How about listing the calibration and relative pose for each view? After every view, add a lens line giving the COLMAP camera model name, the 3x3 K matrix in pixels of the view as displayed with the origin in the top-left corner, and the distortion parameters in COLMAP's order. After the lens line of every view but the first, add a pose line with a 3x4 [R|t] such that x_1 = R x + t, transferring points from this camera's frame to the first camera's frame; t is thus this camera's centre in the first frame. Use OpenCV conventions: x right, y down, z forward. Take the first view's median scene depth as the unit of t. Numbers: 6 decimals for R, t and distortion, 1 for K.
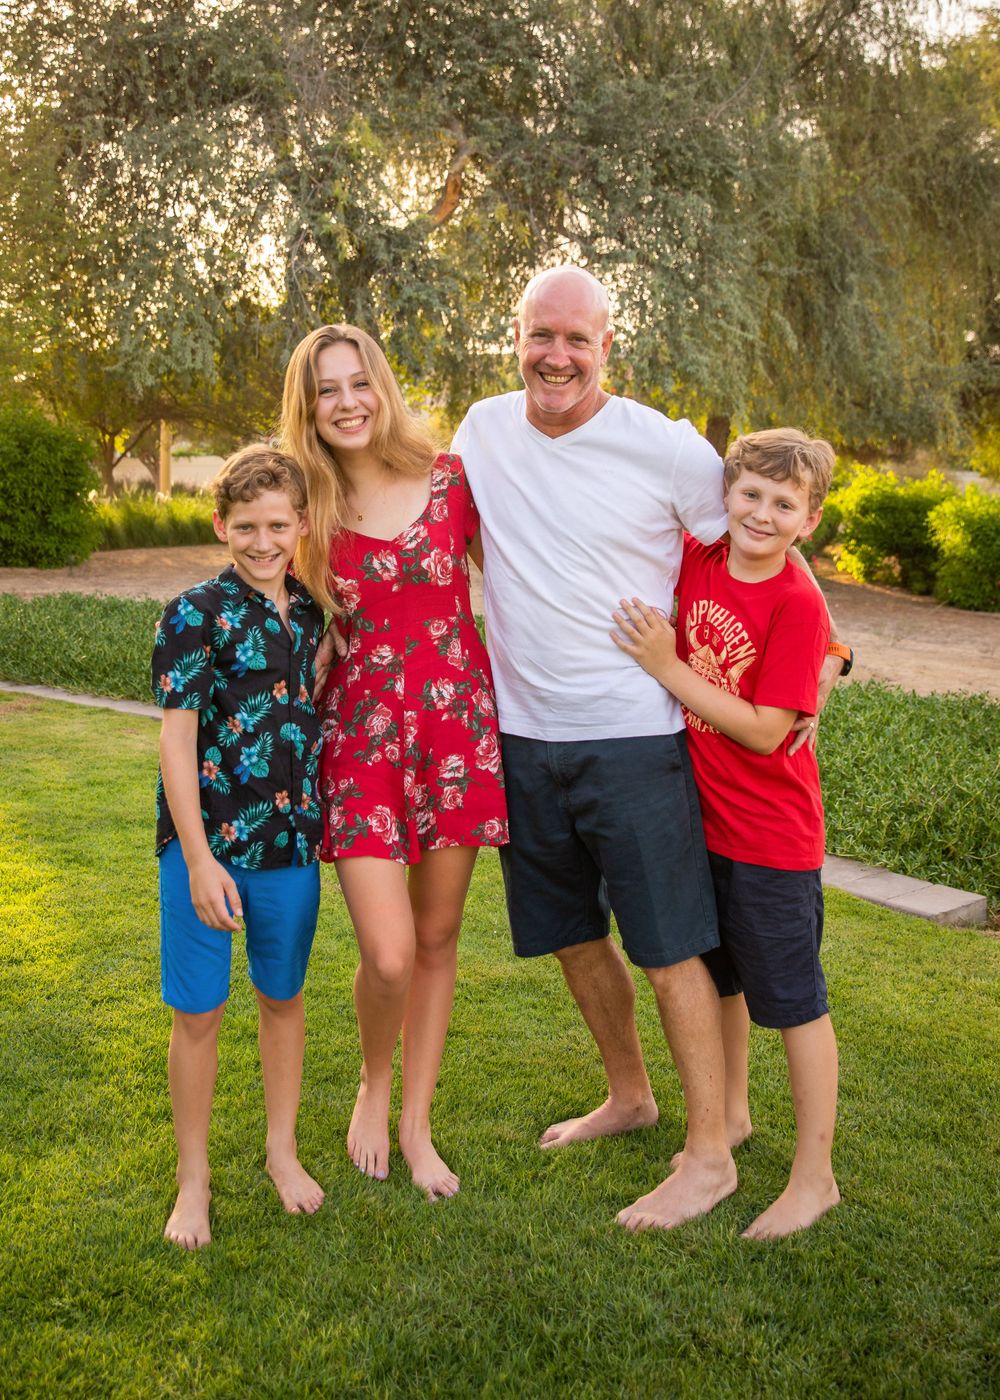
lens RADIAL K [[1479.7, 0, 418.7], [0, 1479.7, 581.1], [0, 0, 1]] dist [-0.081312, 0.038009]
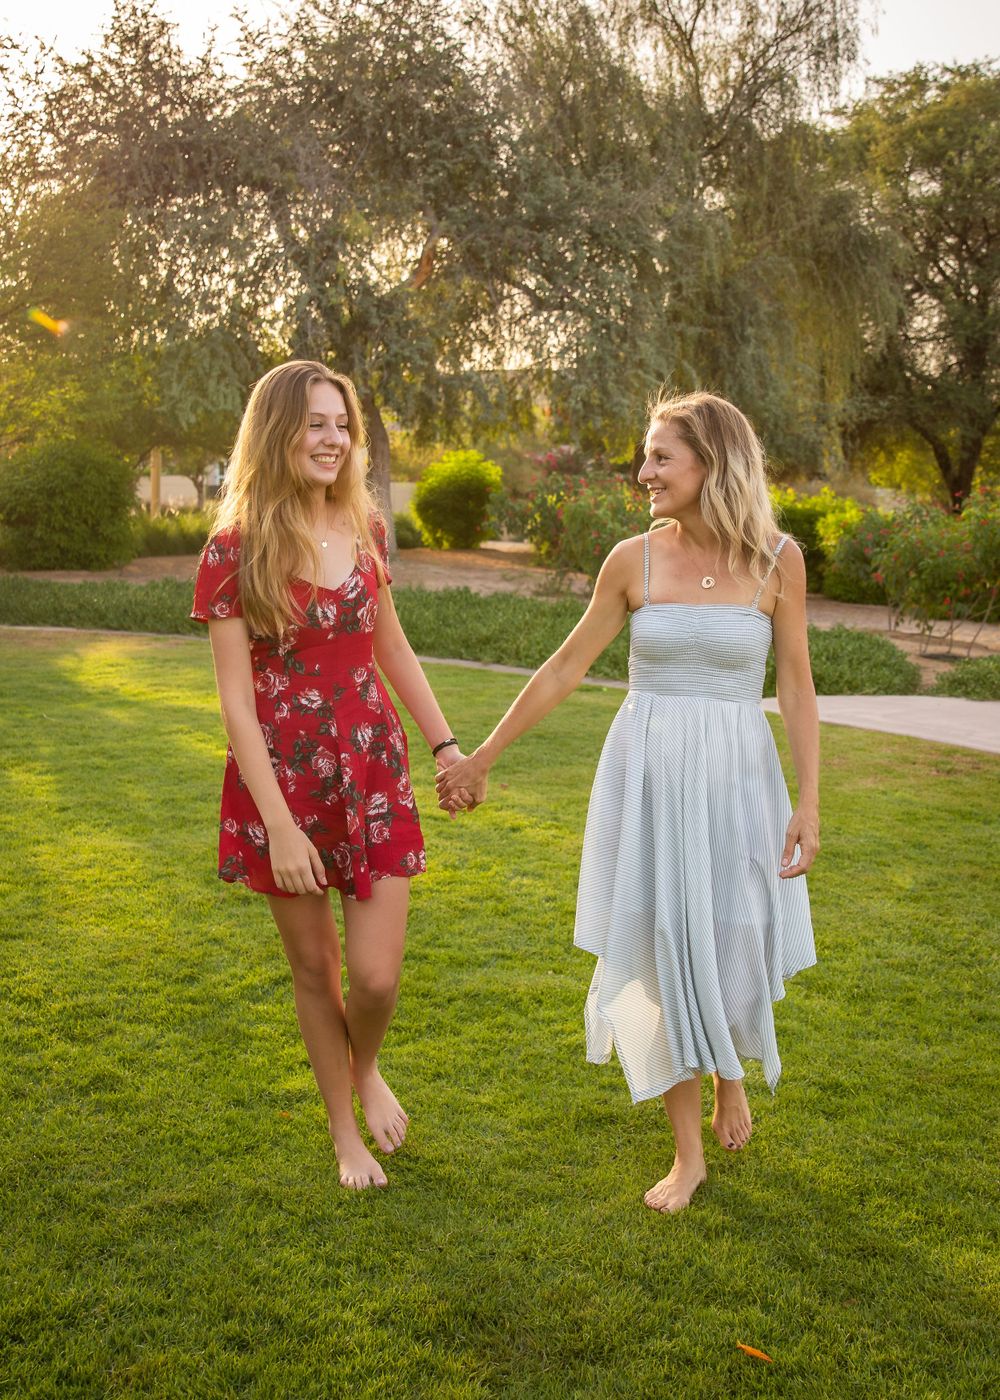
lens RADIAL K [[1622.4, 0, 480.6], [0, 1622.4, 614.1], [0, 0, 1]] dist [-0.051140, 0.012454]
pose [[0.996664, -0.007280, 0.081289, -0.043645], [0.007035, 0.999970, 0.003300, 0.025509], [-0.081310, -0.002717, 0.996685, -0.357364]]
